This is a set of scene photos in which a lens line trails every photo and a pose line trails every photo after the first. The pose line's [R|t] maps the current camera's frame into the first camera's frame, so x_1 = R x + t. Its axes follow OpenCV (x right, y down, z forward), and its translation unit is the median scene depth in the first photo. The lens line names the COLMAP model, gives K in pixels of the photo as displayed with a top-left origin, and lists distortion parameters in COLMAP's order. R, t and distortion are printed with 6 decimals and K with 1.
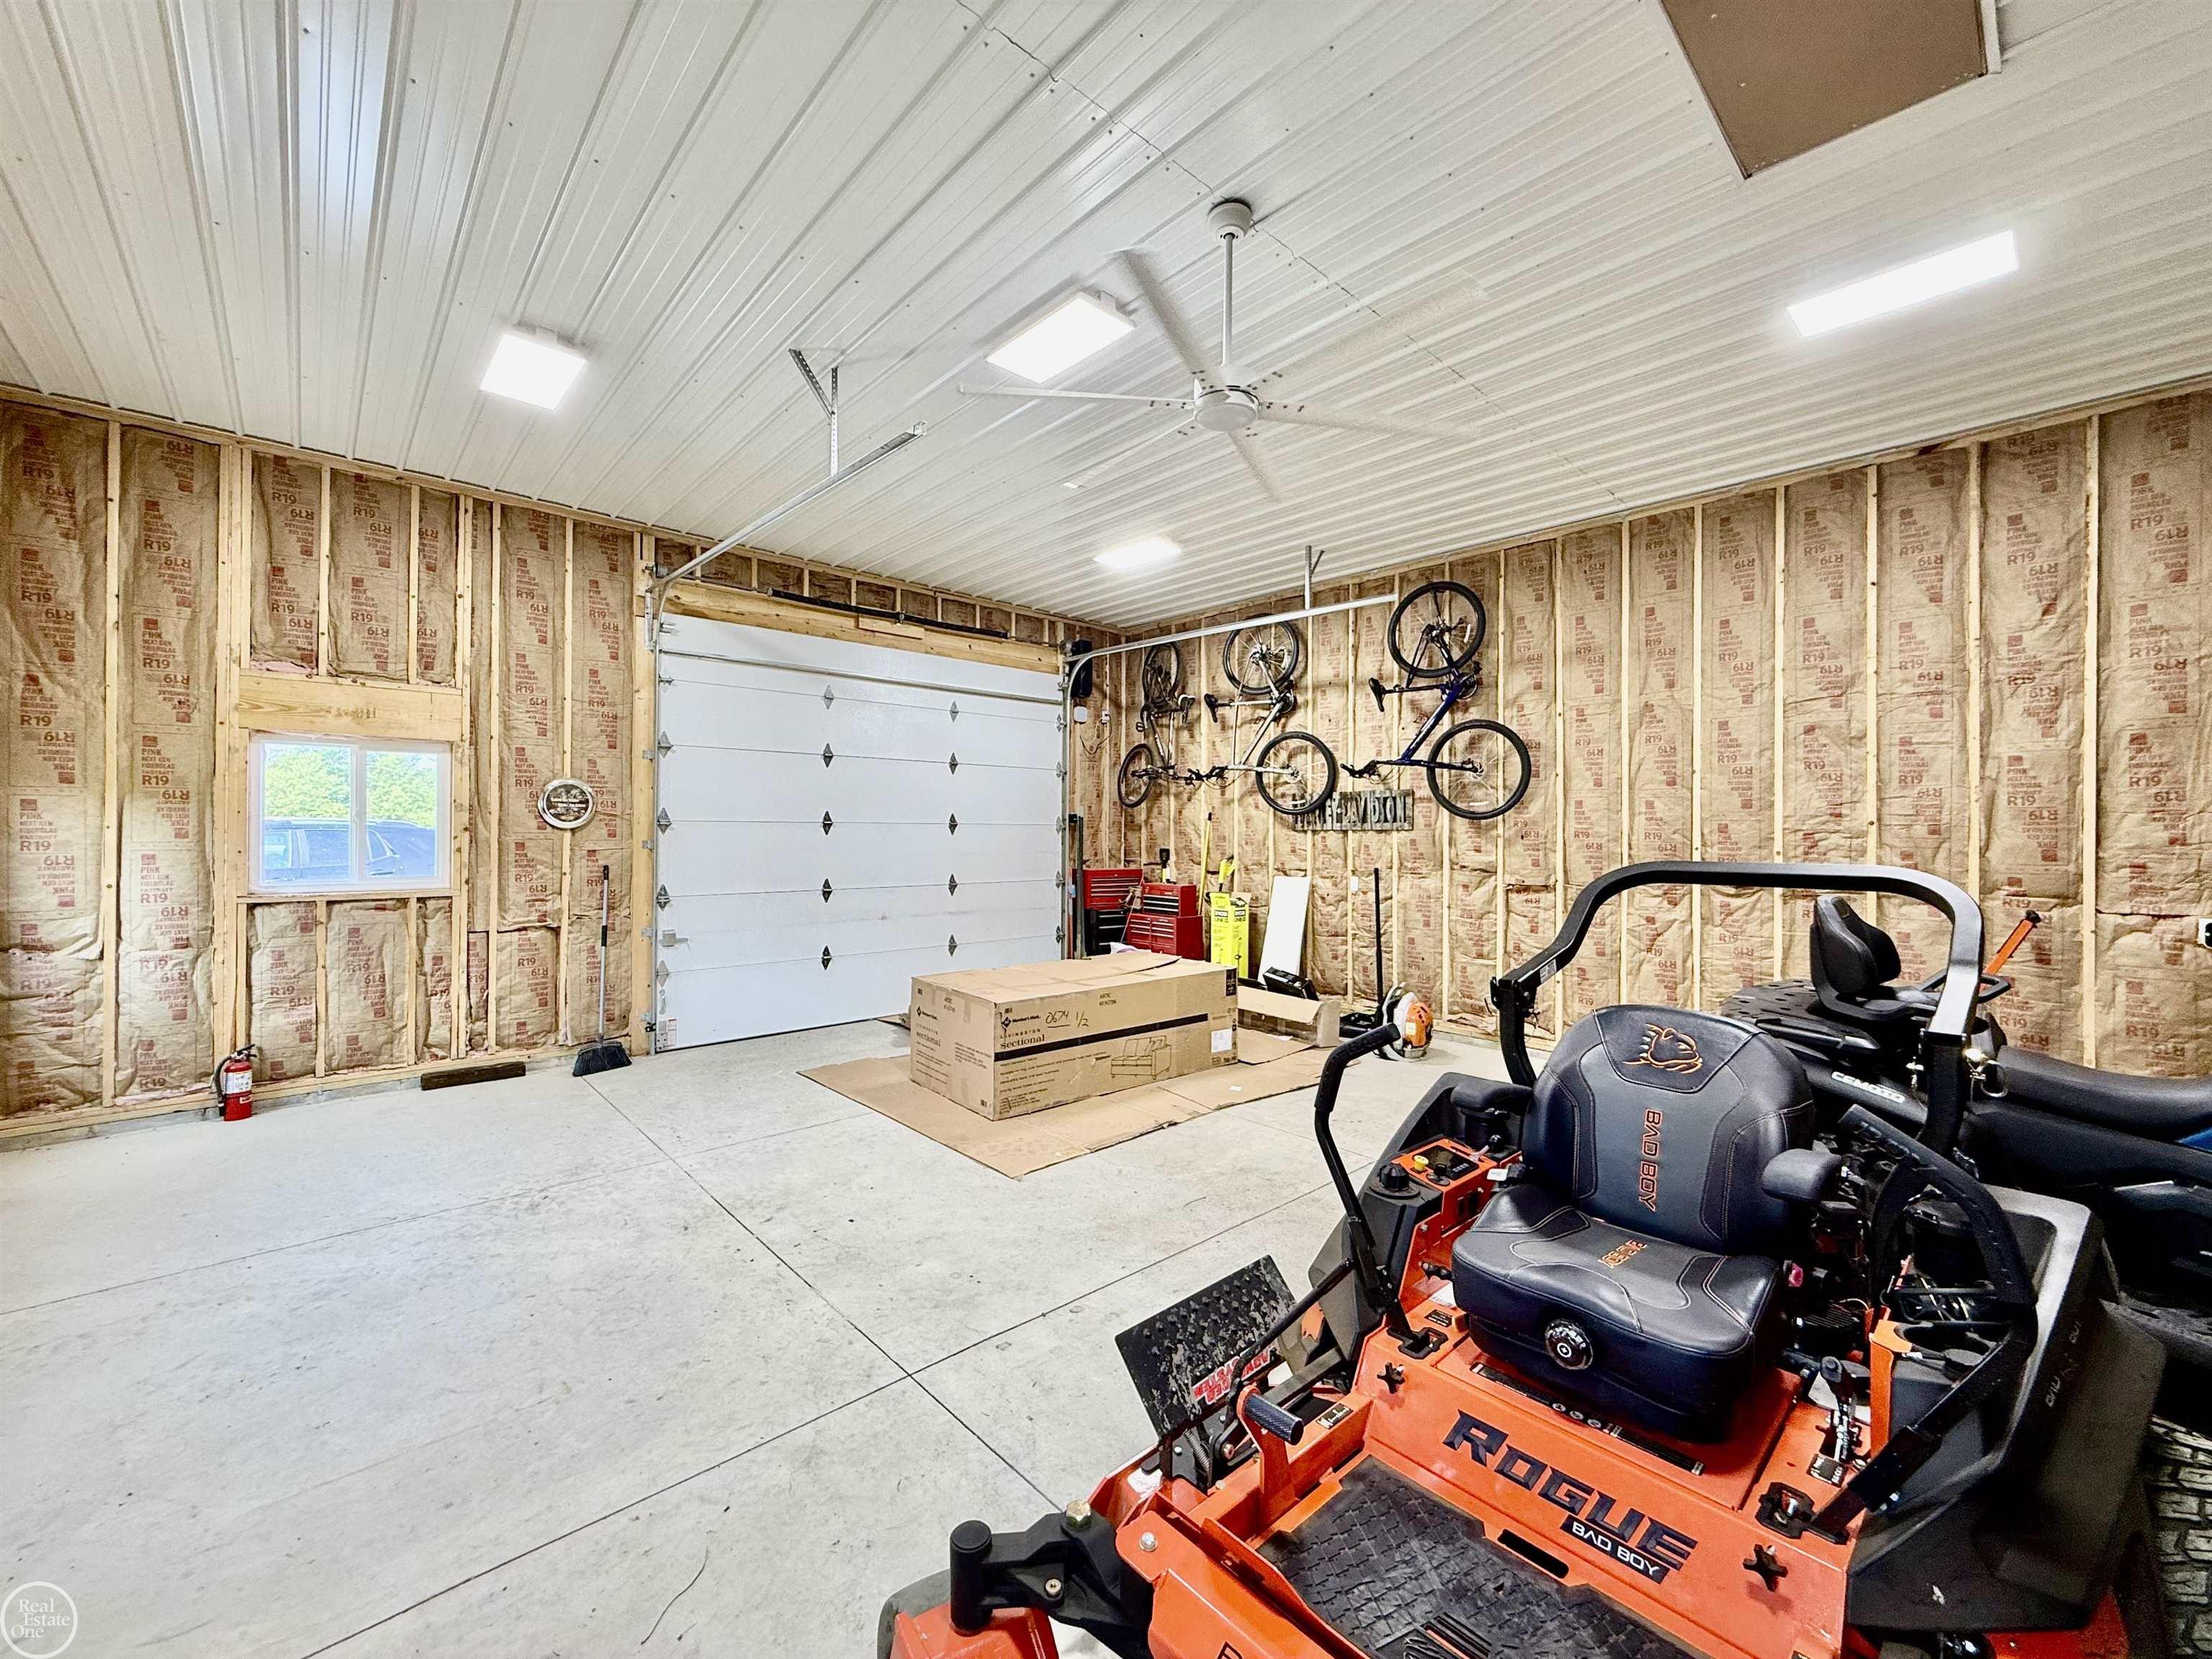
lens RADIAL K [[886.4, 0, 1100.0], [0, 886.4, 823.9], [0, 0, 1]] dist [-0.001400, 0.000511]
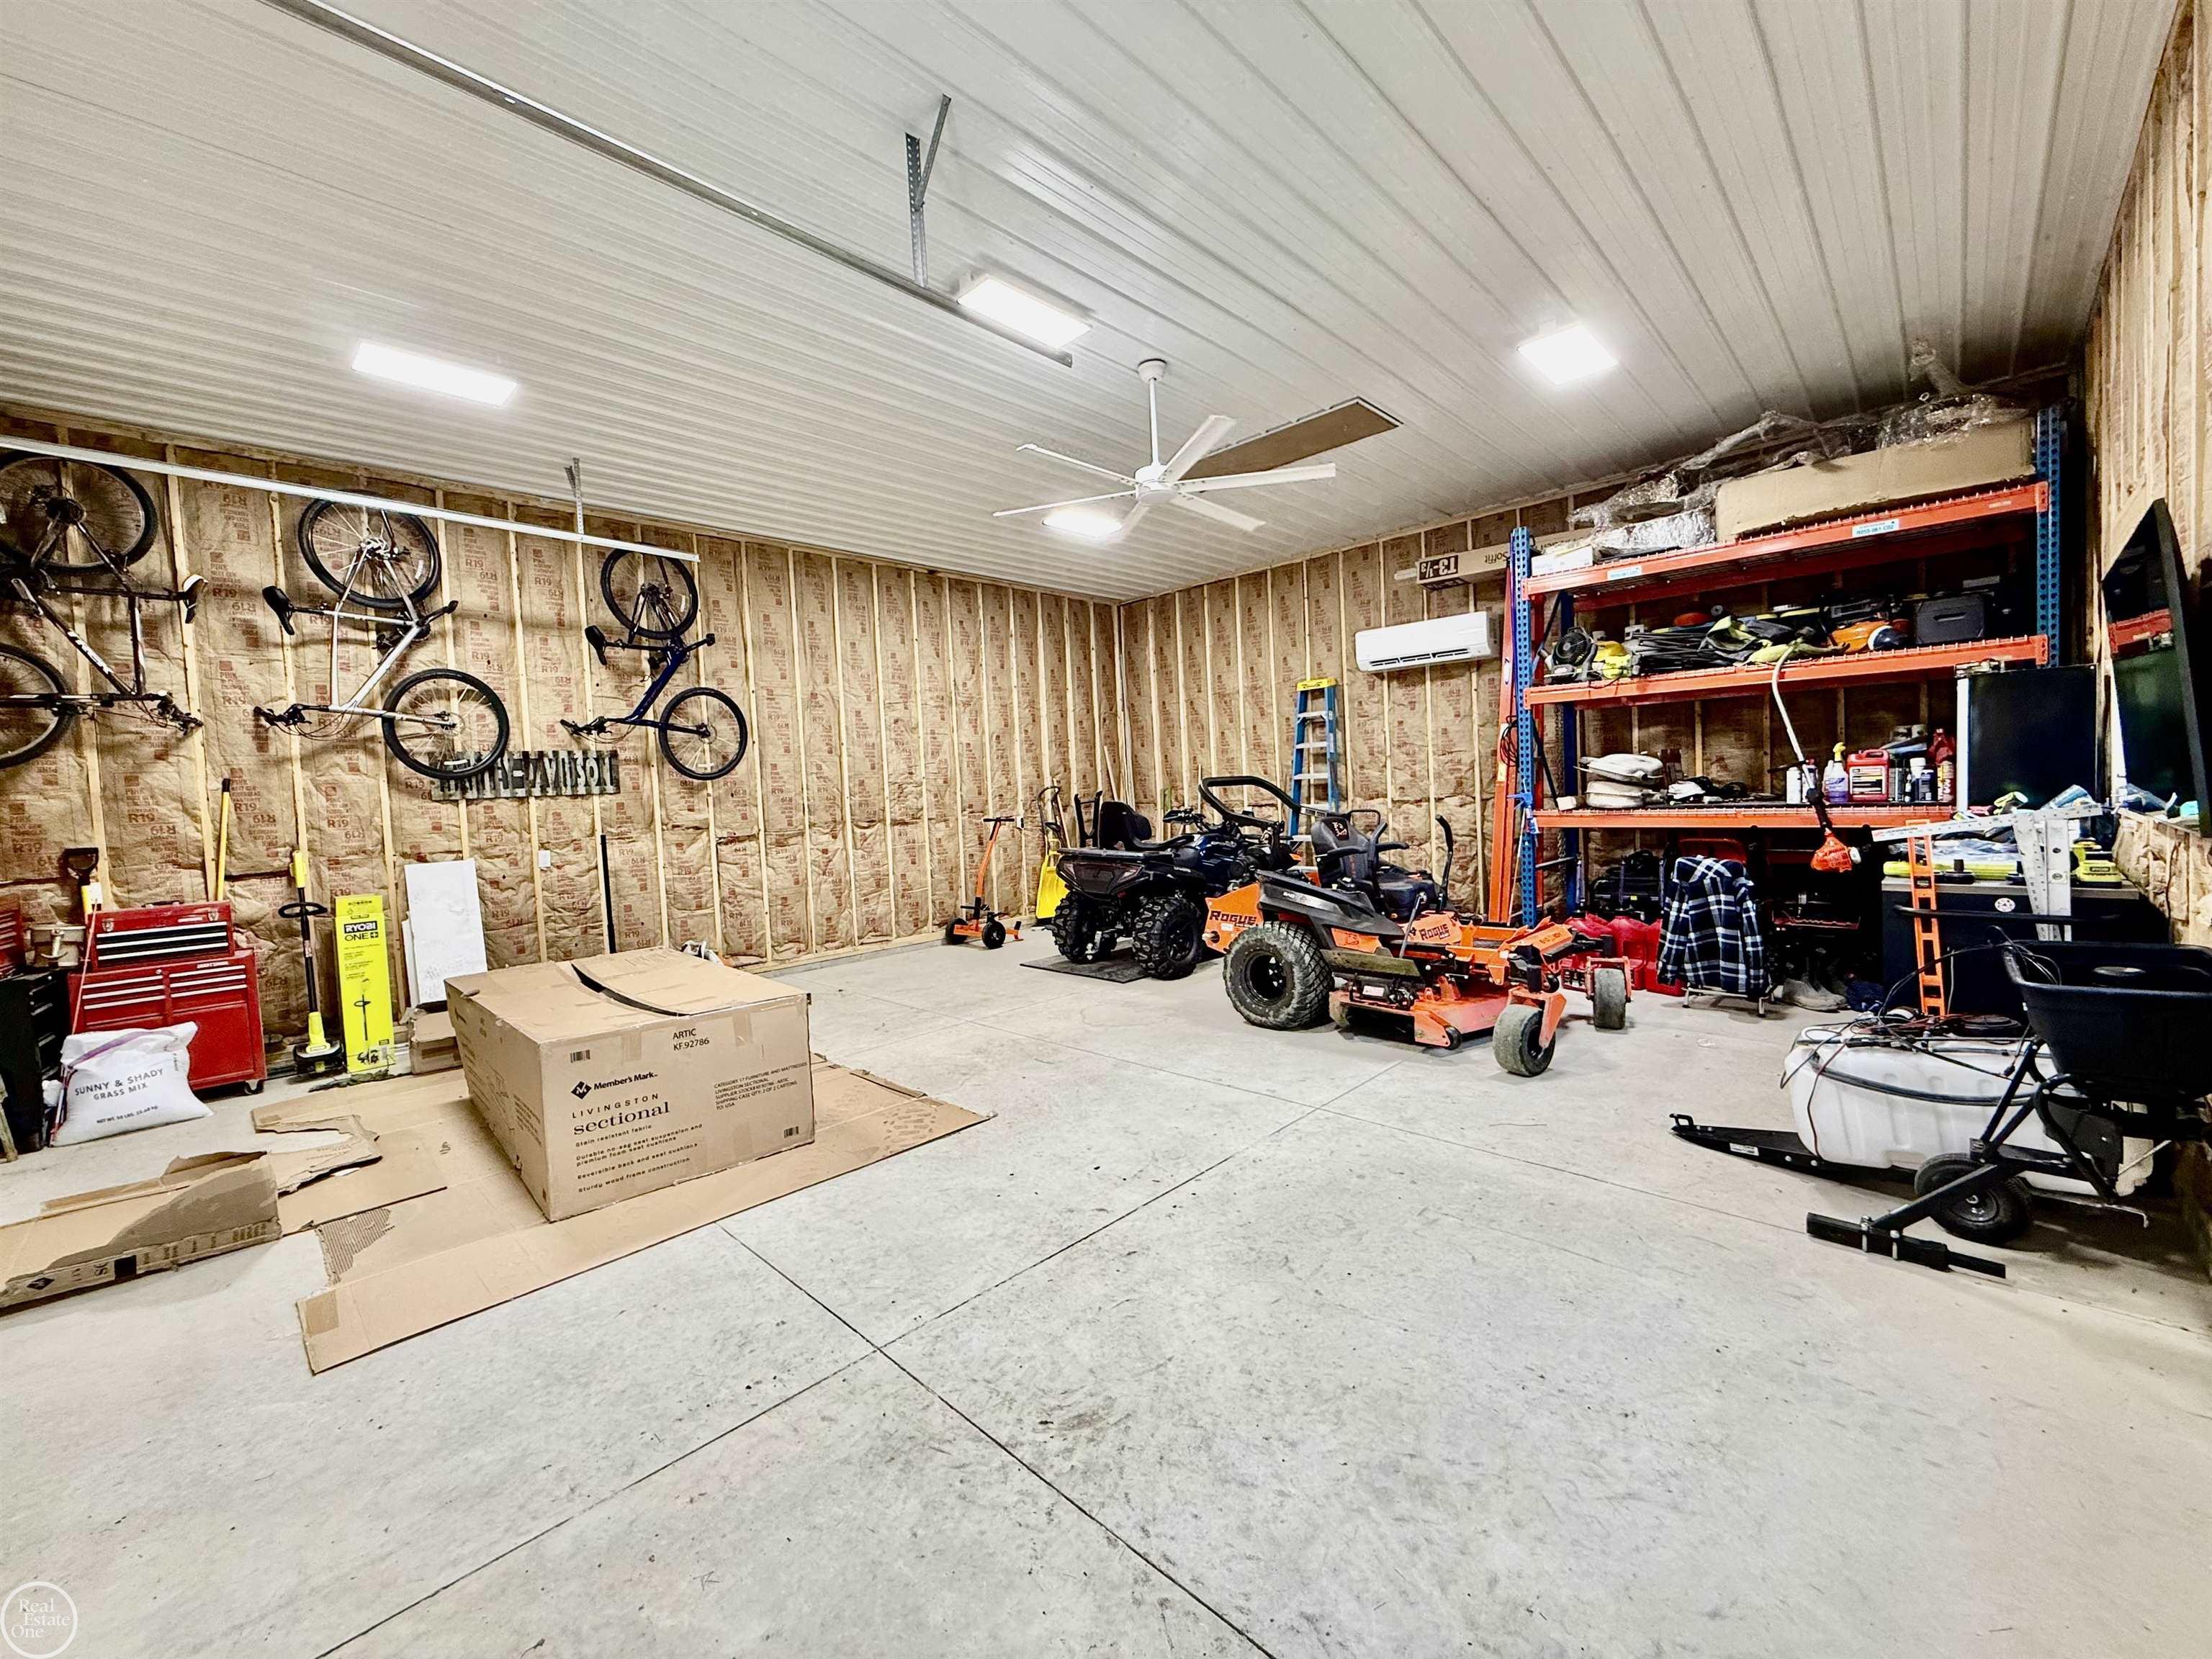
lens RADIAL K [[886.4, 0, 1097.0], [0, 886.4, 832.8], [0, 0, 1]] dist [-0.001400, 0.000511]
pose [[-0.059788, -0.052137, 0.996849, -0.733319], [0.040167, 0.997701, 0.054590, 0.021075], [-0.997403, 0.043305, -0.057556, 0.628111]]
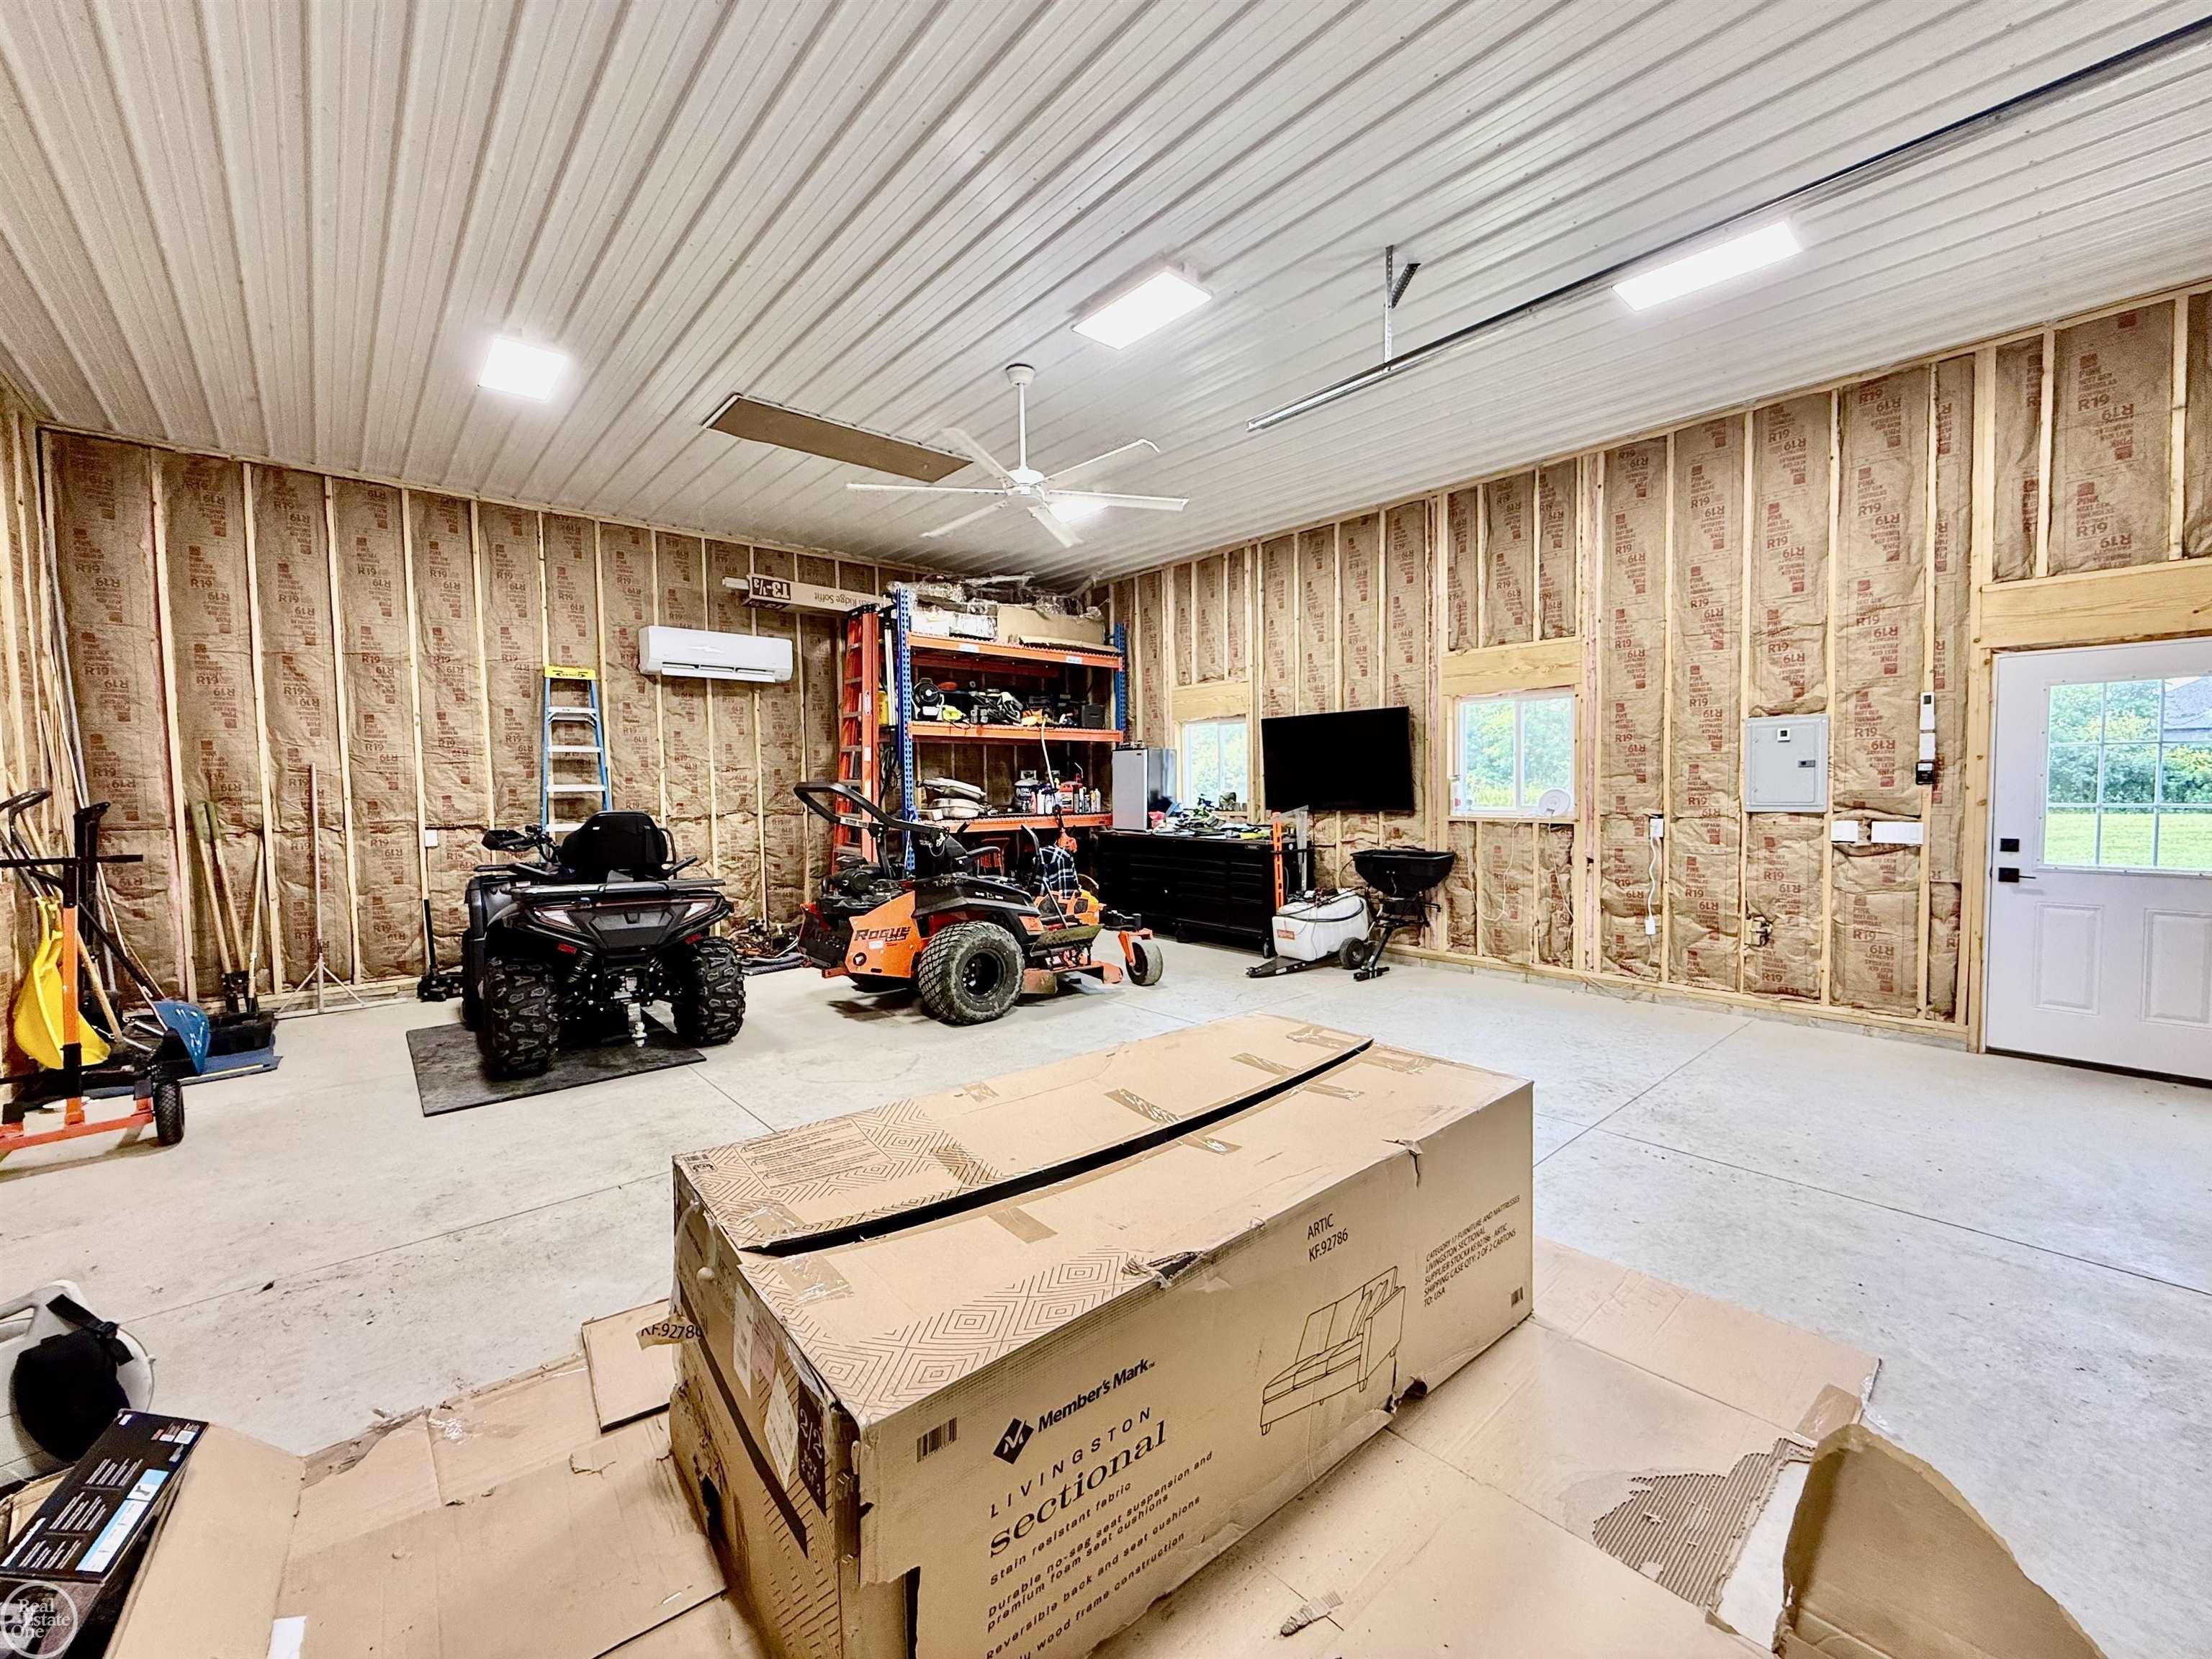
lens RADIAL K [[886.4, 0, 1105.7], [0, 886.4, 826.7], [0, 0, 1]] dist [-0.001400, 0.000511]
pose [[-0.999939, 0.006789, 0.008750, -0.007111], [0.007161, 0.999039, 0.043236, 0.027177], [-0.008449, 0.043296, -0.999027, 1.333081]]
